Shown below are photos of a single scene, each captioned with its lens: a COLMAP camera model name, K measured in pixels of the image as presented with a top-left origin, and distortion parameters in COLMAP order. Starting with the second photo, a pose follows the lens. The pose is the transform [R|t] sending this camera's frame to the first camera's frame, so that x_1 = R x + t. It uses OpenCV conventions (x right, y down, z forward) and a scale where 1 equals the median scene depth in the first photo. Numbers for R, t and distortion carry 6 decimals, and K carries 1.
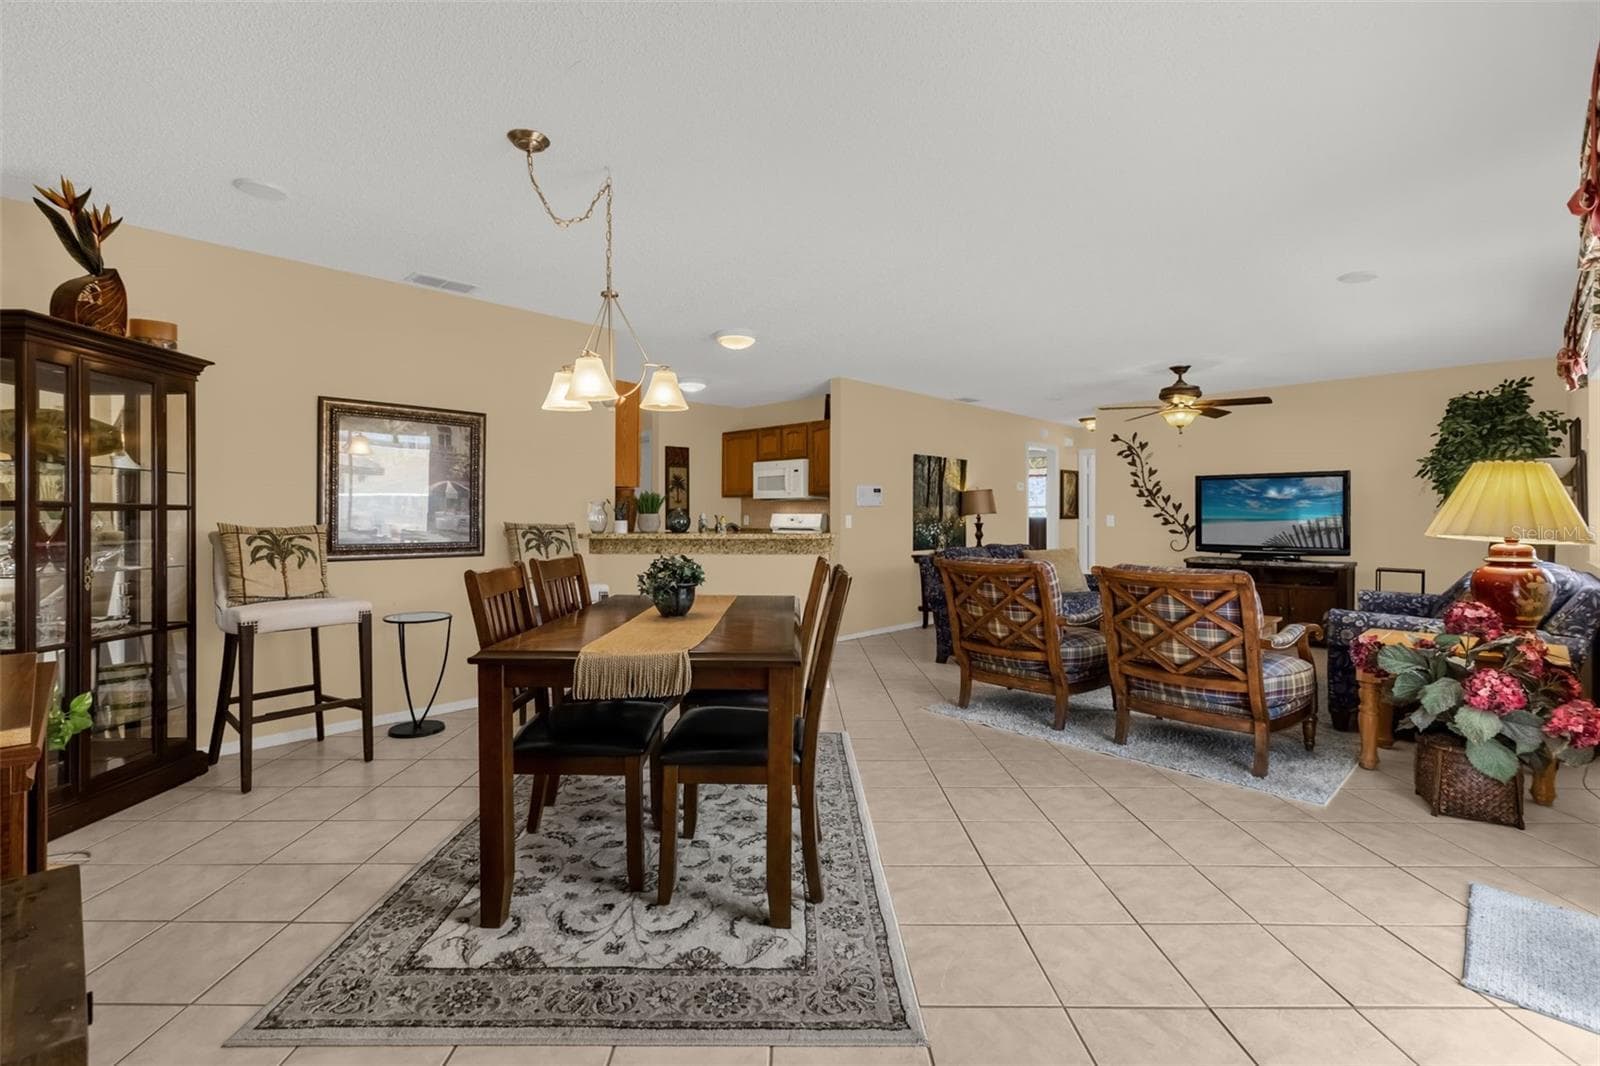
lens RADIAL K [[714.1, 0, 817.0], [0, 714.1, 518.9], [0, 0, 1]] dist [-0.001275, -0.002231]
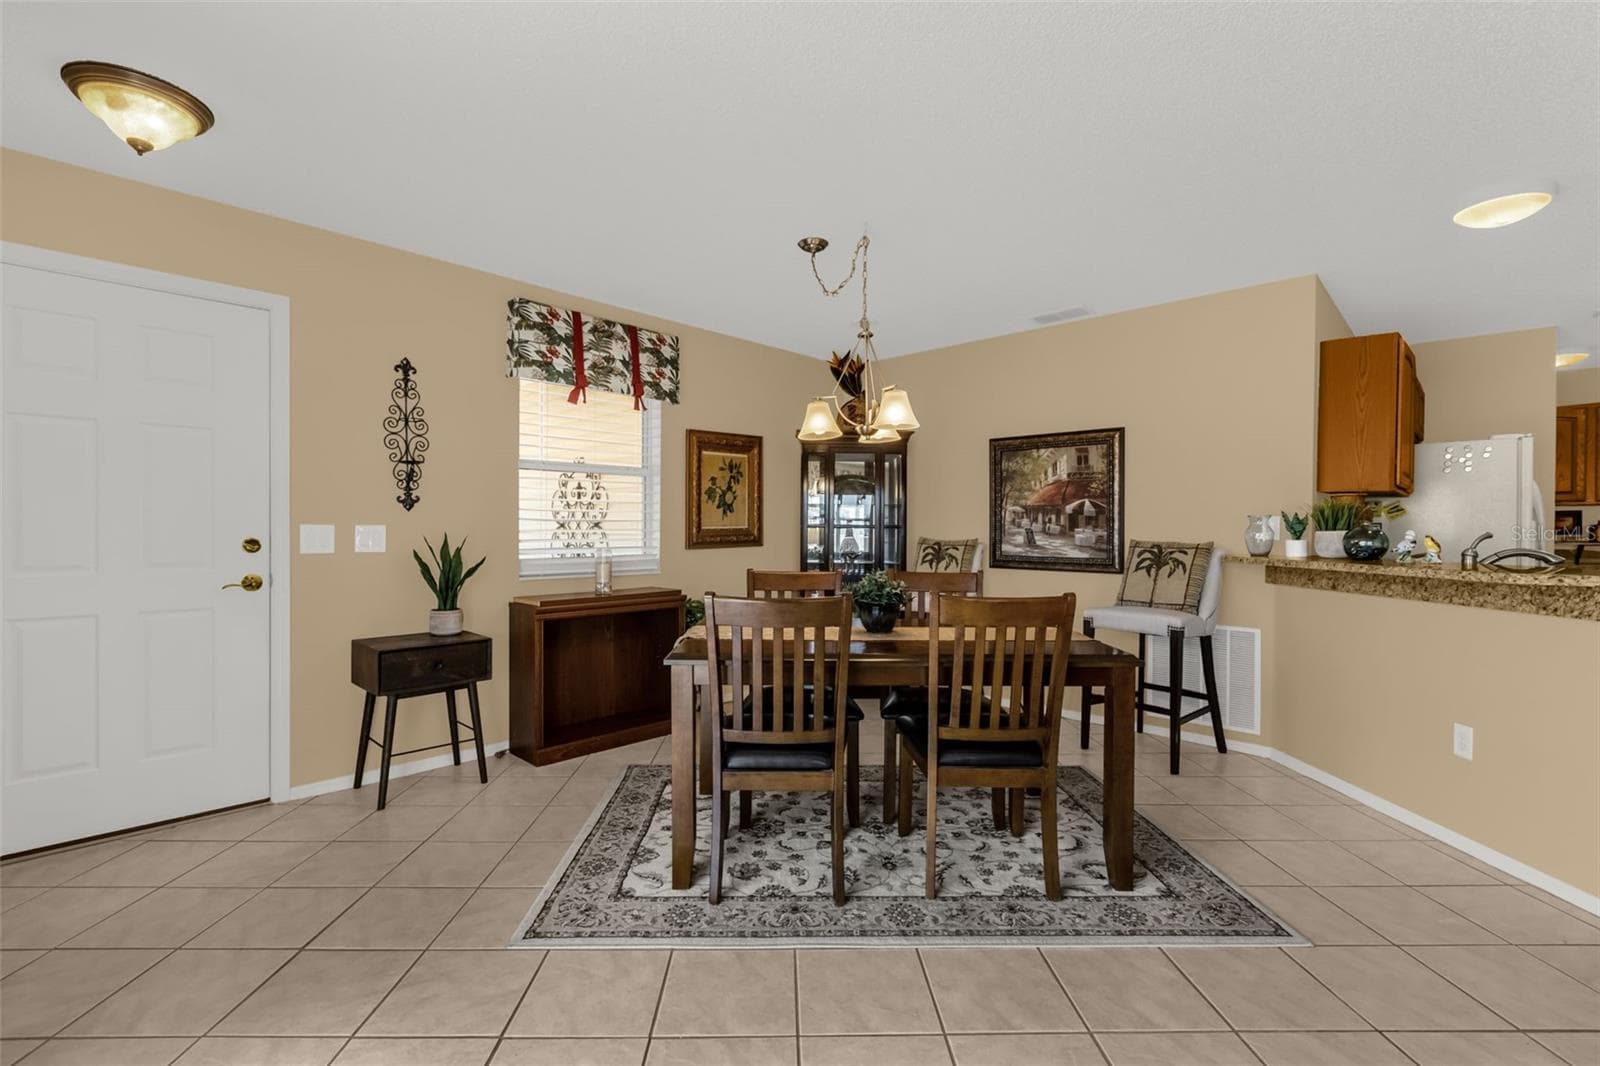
lens RADIAL K [[714.1, 0, 776.6], [0, 714.1, 539.2], [0, 0, 1]] dist [-0.001275, -0.002231]
pose [[-0.019952, 0.014037, -0.999702, 0.299954], [-0.003926, 0.999893, 0.014118, -0.004121], [0.999793, 0.004206, -0.019894, 0.319351]]
